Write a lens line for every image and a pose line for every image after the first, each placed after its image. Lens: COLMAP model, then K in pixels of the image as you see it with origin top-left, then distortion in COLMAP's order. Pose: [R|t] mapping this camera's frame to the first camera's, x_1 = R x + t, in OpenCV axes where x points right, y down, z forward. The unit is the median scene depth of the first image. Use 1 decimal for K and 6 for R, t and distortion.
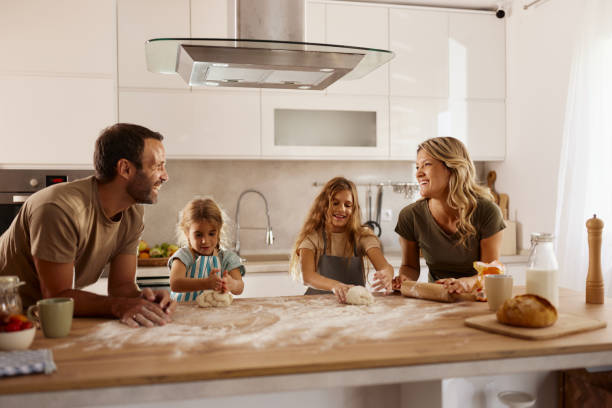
lens RADIAL K [[636.7, 0, 301.8], [0, 636.7, 205.0], [0, 0, 1]] dist [-0.013784, 0.000000]
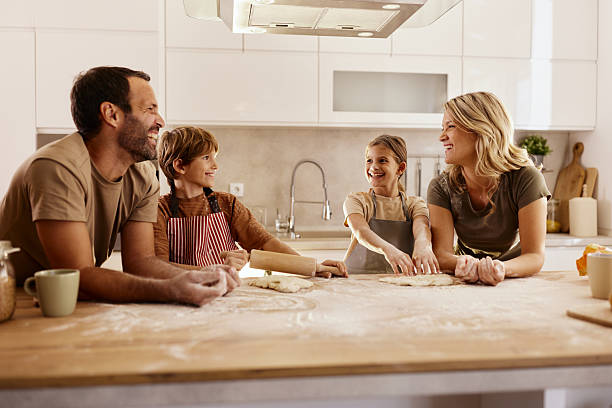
lens RADIAL K [[636.7, 0, 299.5], [0, 636.7, 200.8], [0, 0, 1]] dist [-0.013784, 0.000000]
pose [[0.994766, 0.012209, -0.101444, 0.005222], [-0.010152, 0.999733, 0.020772, 0.028110], [0.101671, -0.019633, 0.994624, 0.158289]]
